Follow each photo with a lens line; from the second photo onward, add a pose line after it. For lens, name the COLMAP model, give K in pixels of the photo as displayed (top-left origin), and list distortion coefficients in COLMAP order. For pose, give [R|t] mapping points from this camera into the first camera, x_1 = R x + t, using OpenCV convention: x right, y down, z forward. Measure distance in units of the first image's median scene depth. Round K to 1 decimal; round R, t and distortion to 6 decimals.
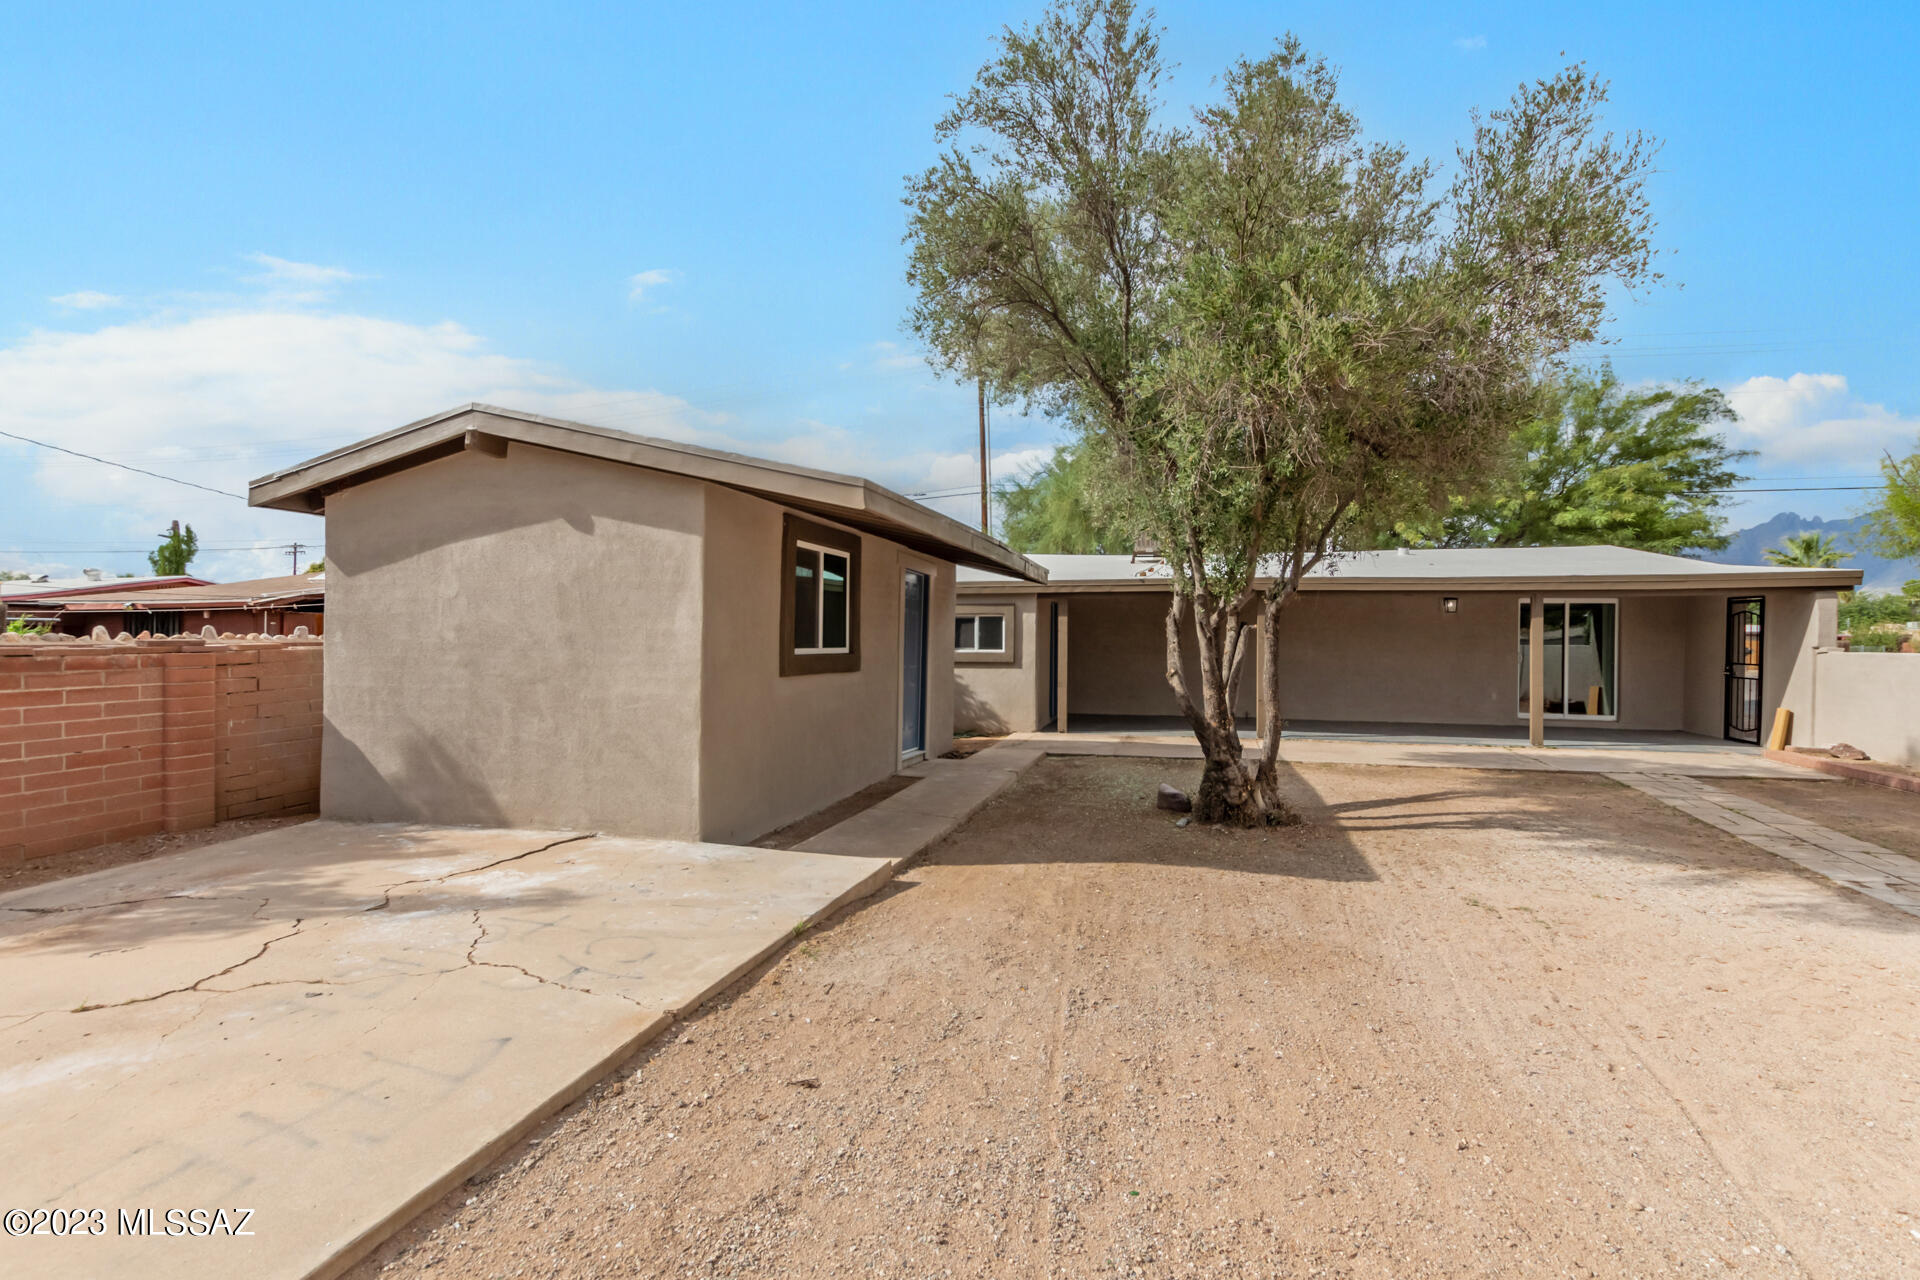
lens RADIAL K [[896.9, 0, 966.2], [0, 896.9, 647.8], [0, 0, 1]] dist [-0.000616, 0.000635]
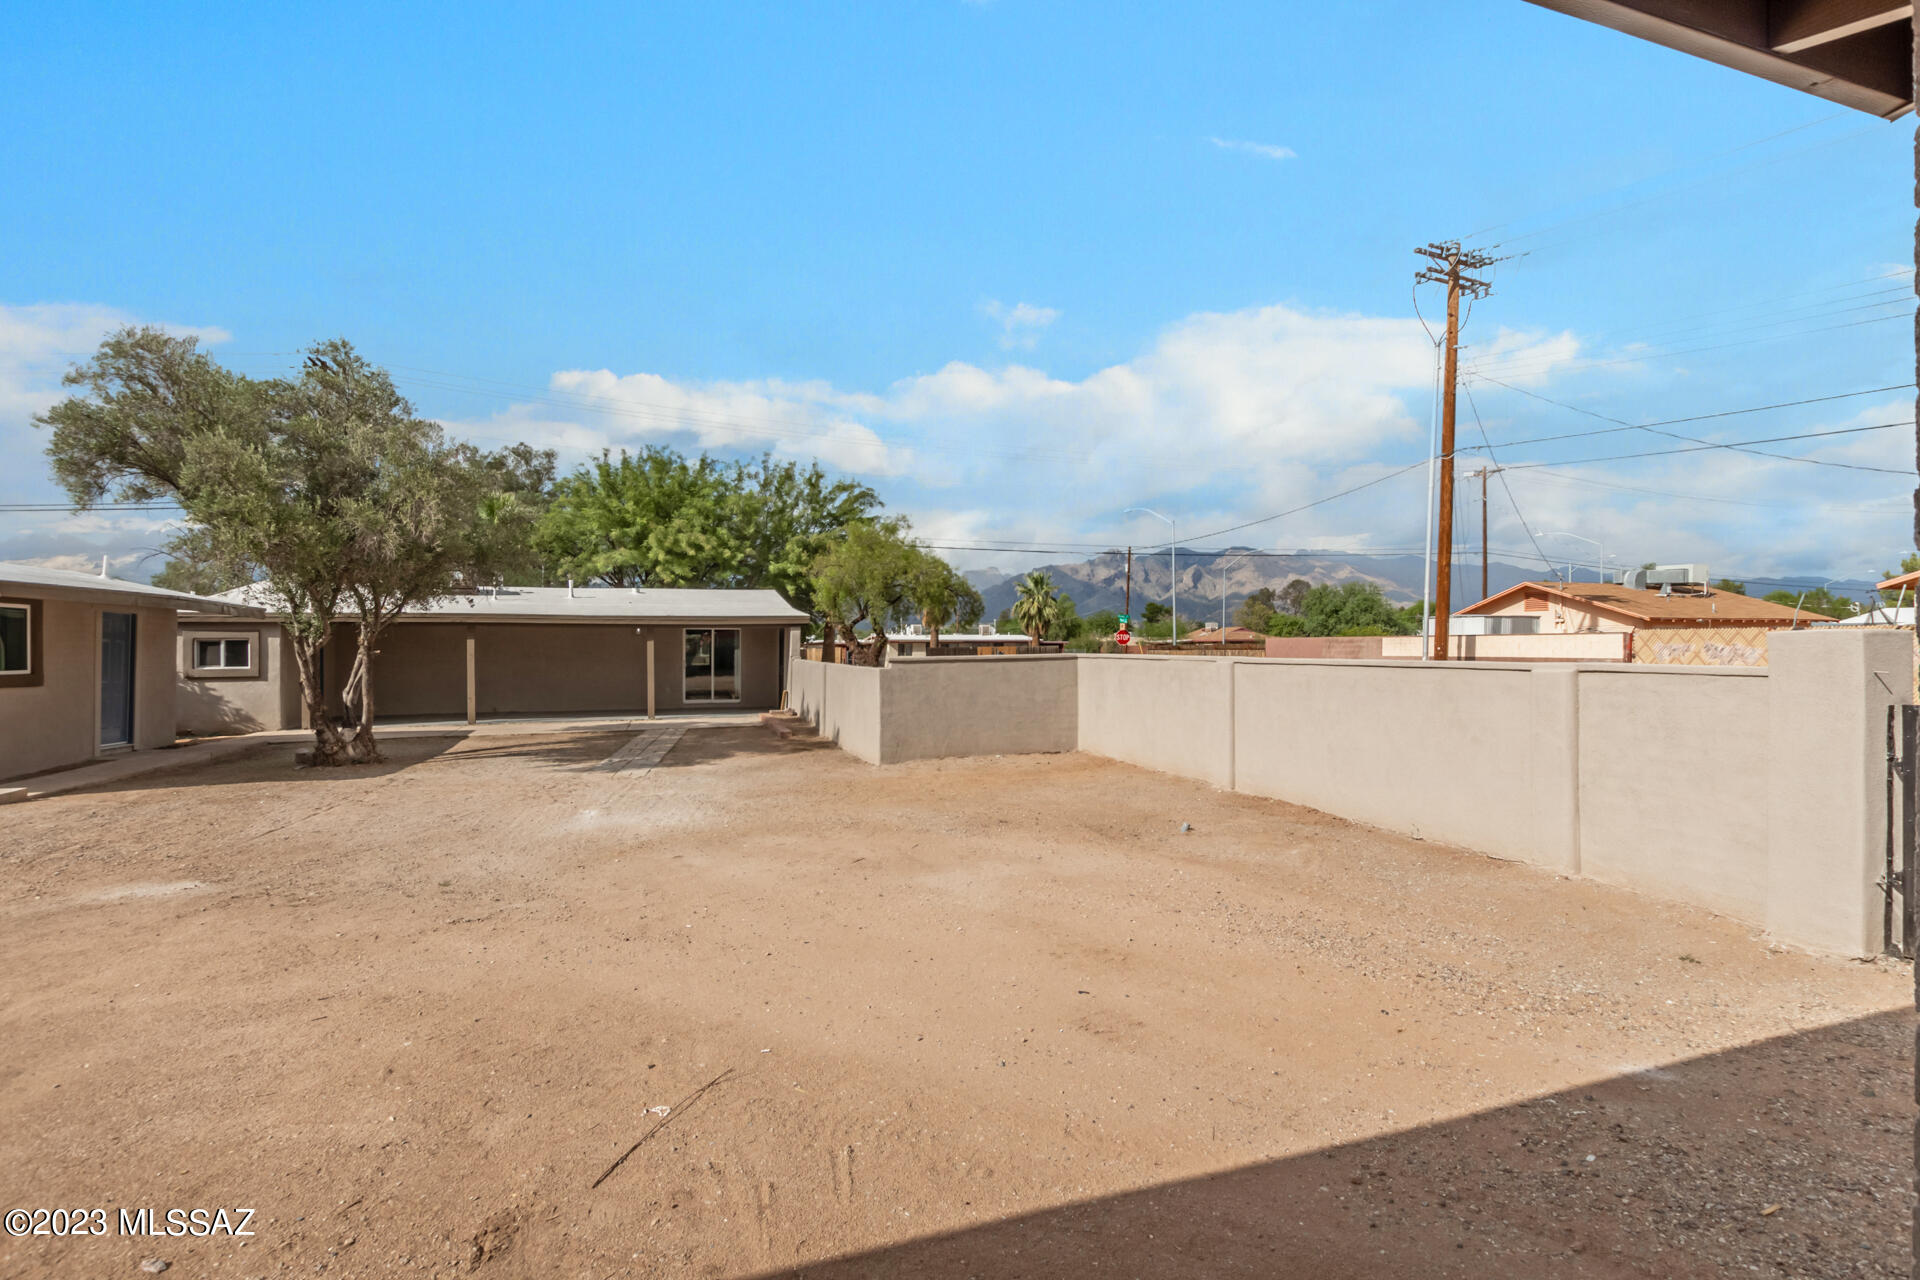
lens RADIAL K [[887.0, 0, 964.6], [0, 887.0, 638.5], [0, 0, 1]] dist [0.002965, 0.000483]
pose [[0.839677, -0.004421, 0.543068, 0.326027], [0.013876, 0.999815, -0.013315, -0.010151], [-0.542909, 0.018716, 0.839583, -0.938542]]
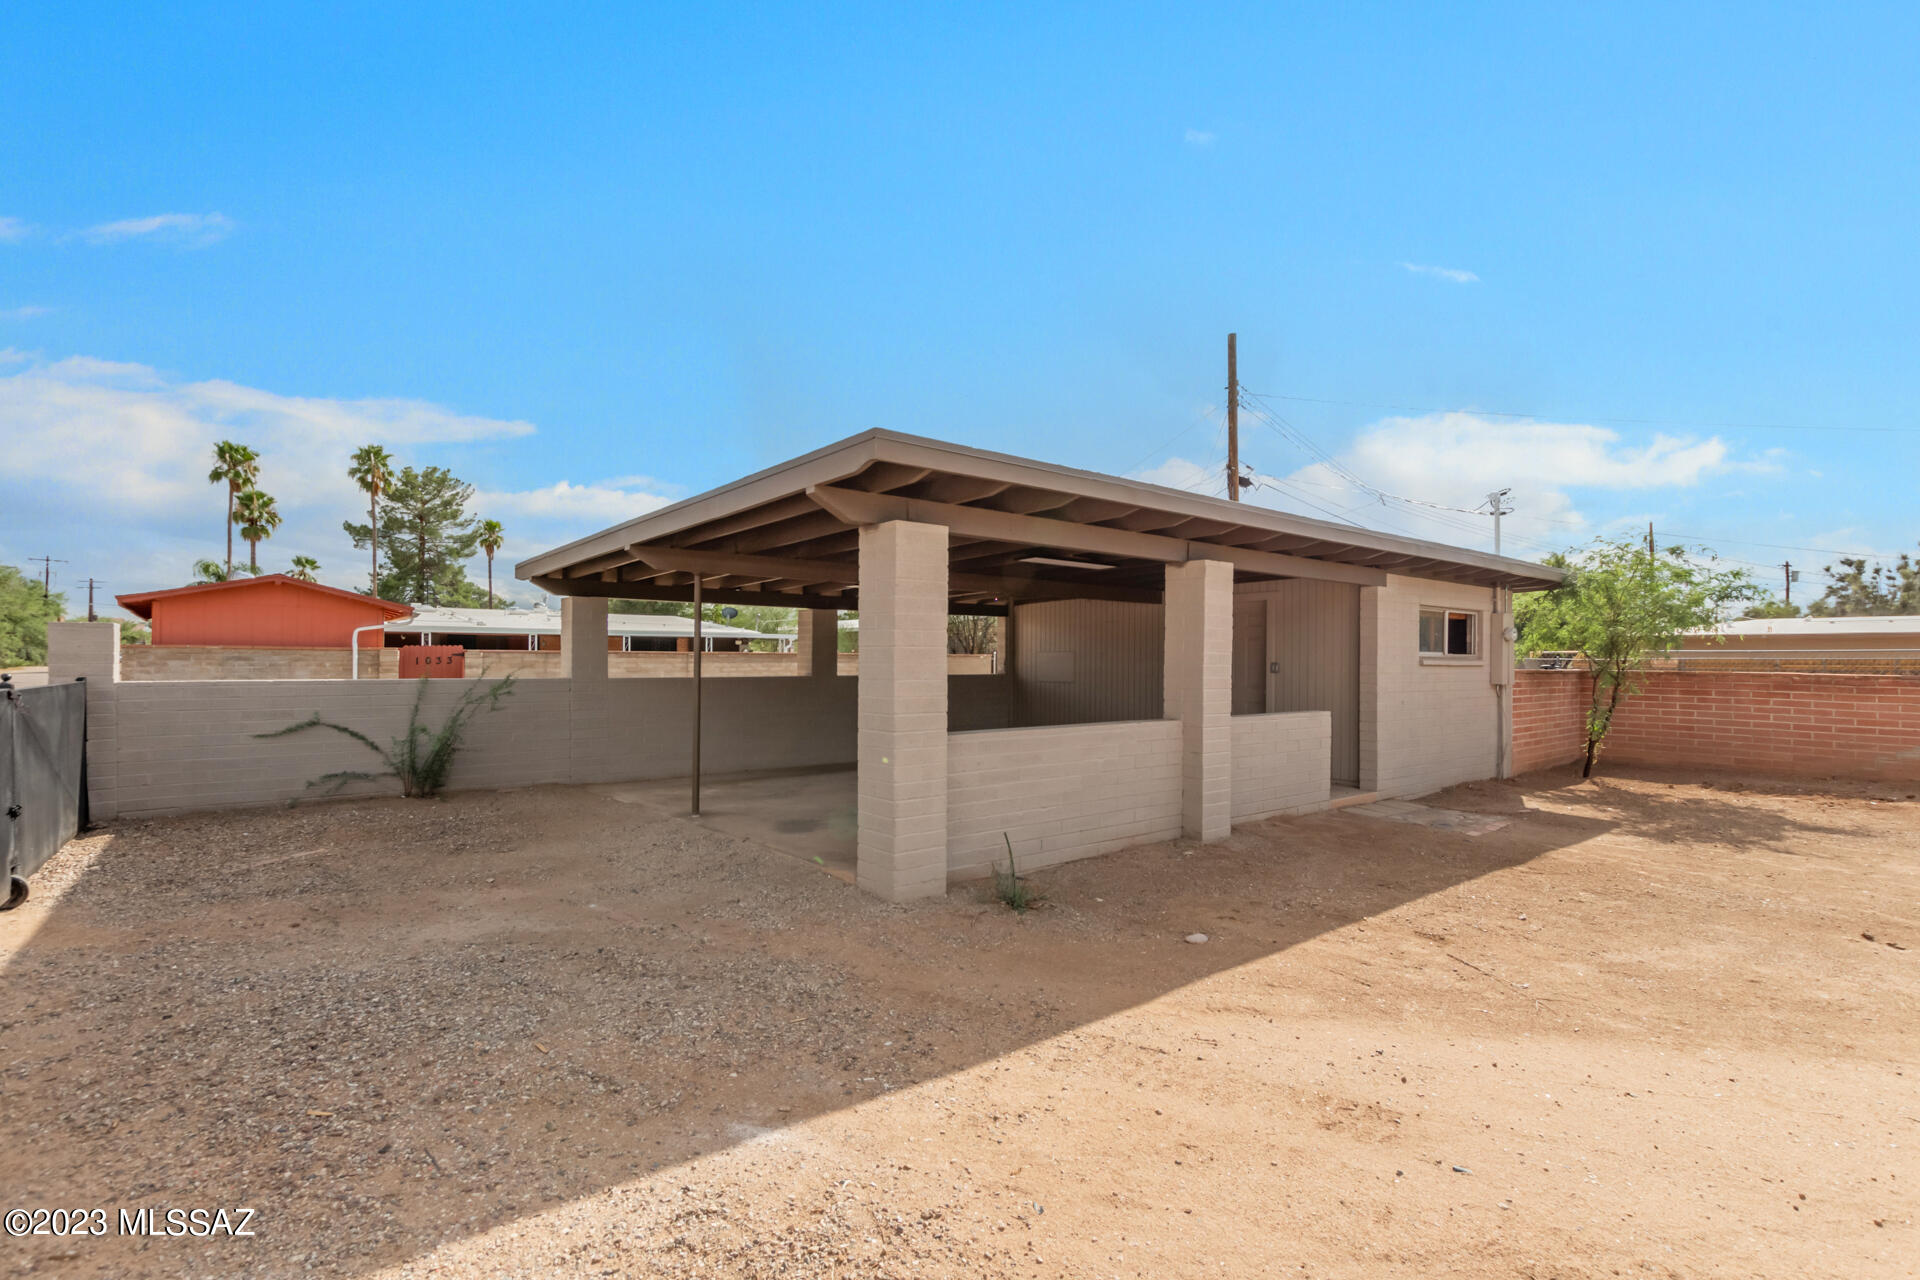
lens RADIAL K [[887.0, 0, 964.6], [0, 887.0, 638.5], [0, 0, 1]] dist [0.002965, 0.000483]
pose [[-0.585754, -0.025188, -0.810097, 0.988187], [-0.018729, 0.999671, -0.017540, -0.001124], [0.810272, 0.004898, -0.586033, -0.531874]]
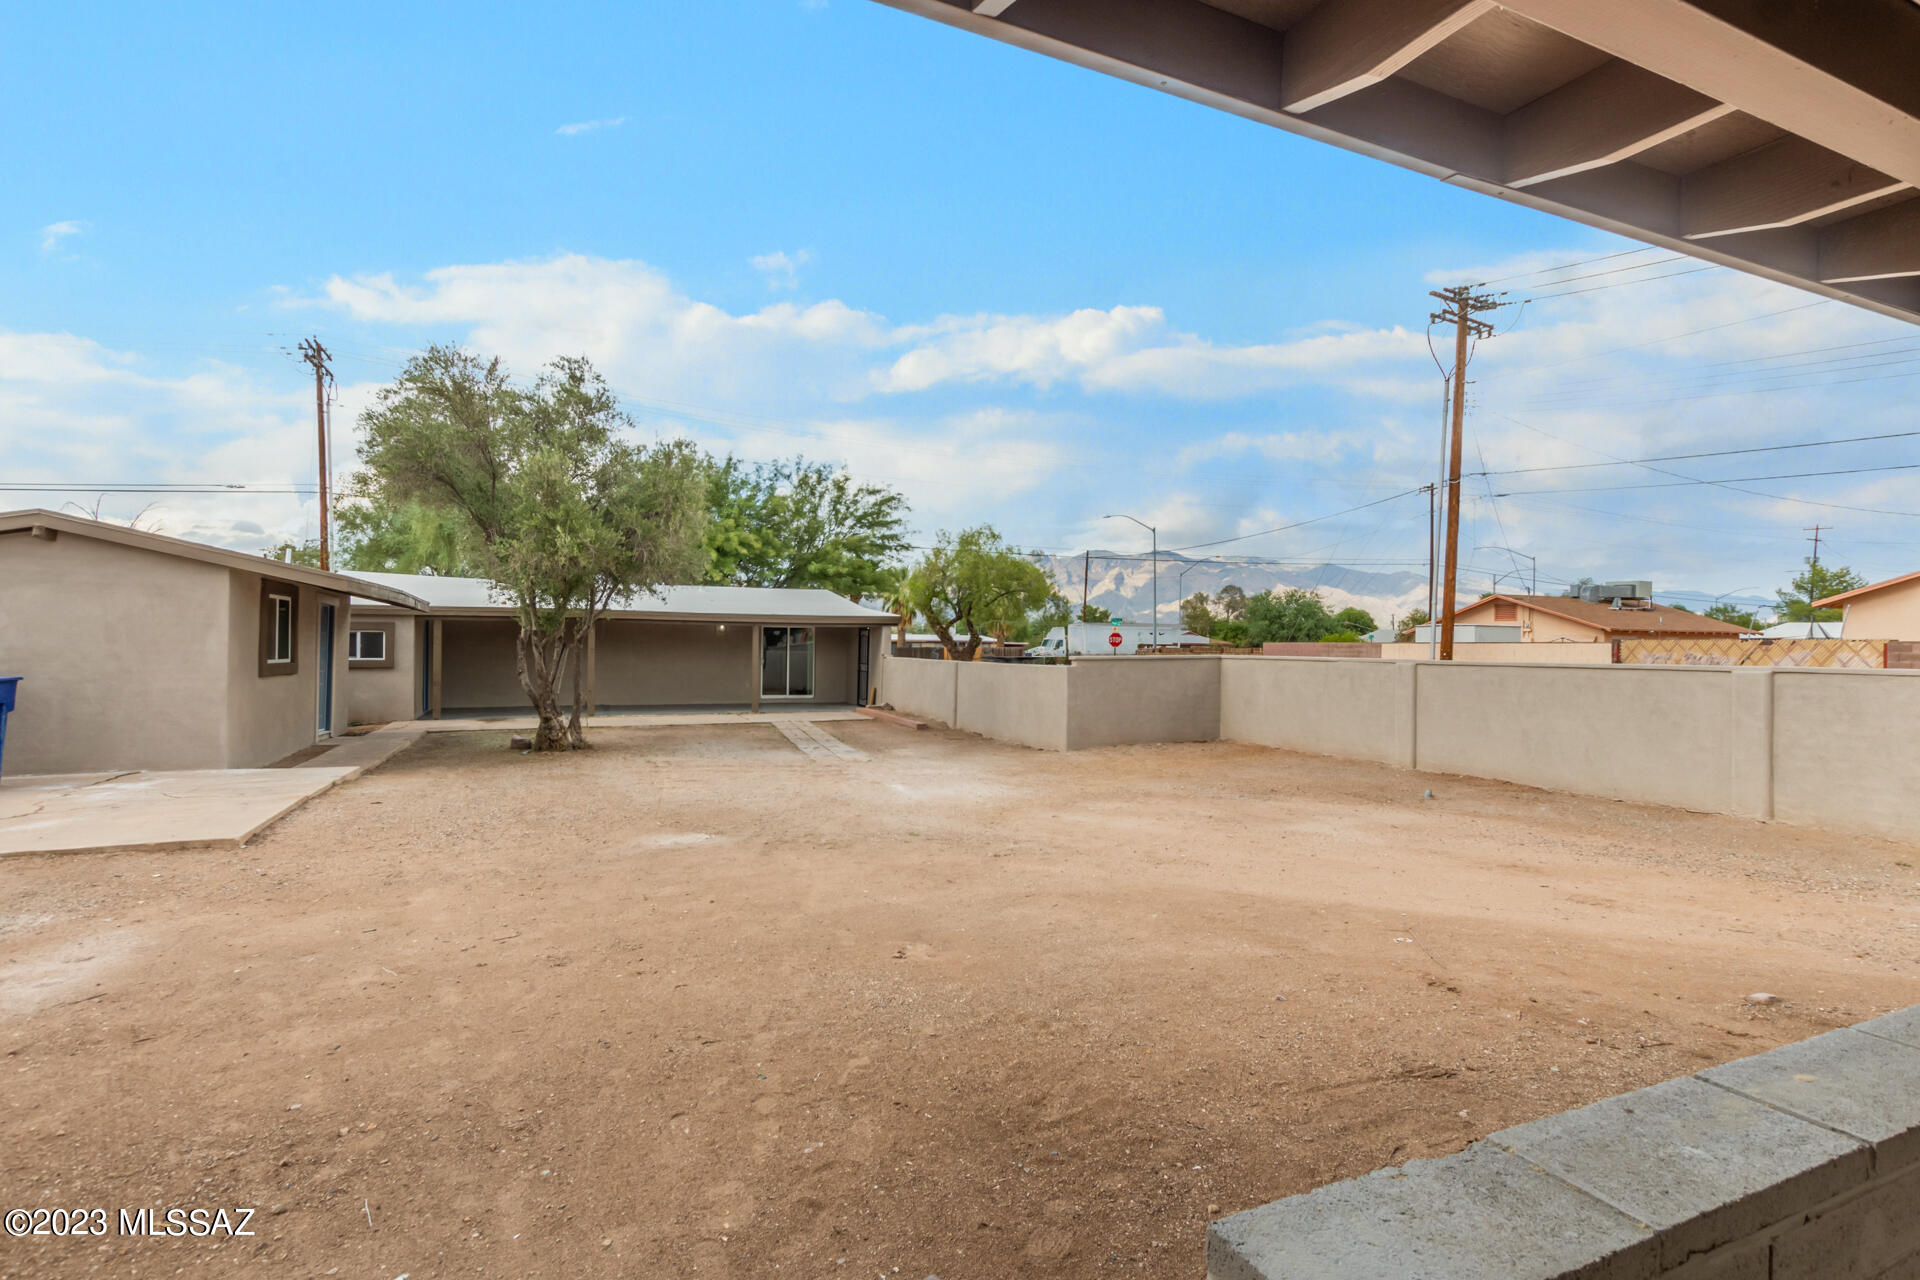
lens RADIAL K [[903.9, 0, 960.0], [0, 903.9, 640.0], [0, 0, 1]] dist [0.003583, -0.000066]
pose [[0.789730, 0.005541, 0.613430, -0.163863], [0.001376, 0.999941, -0.010803, -0.012785], [-0.613453, 0.009375, 0.789676, -0.853084]]
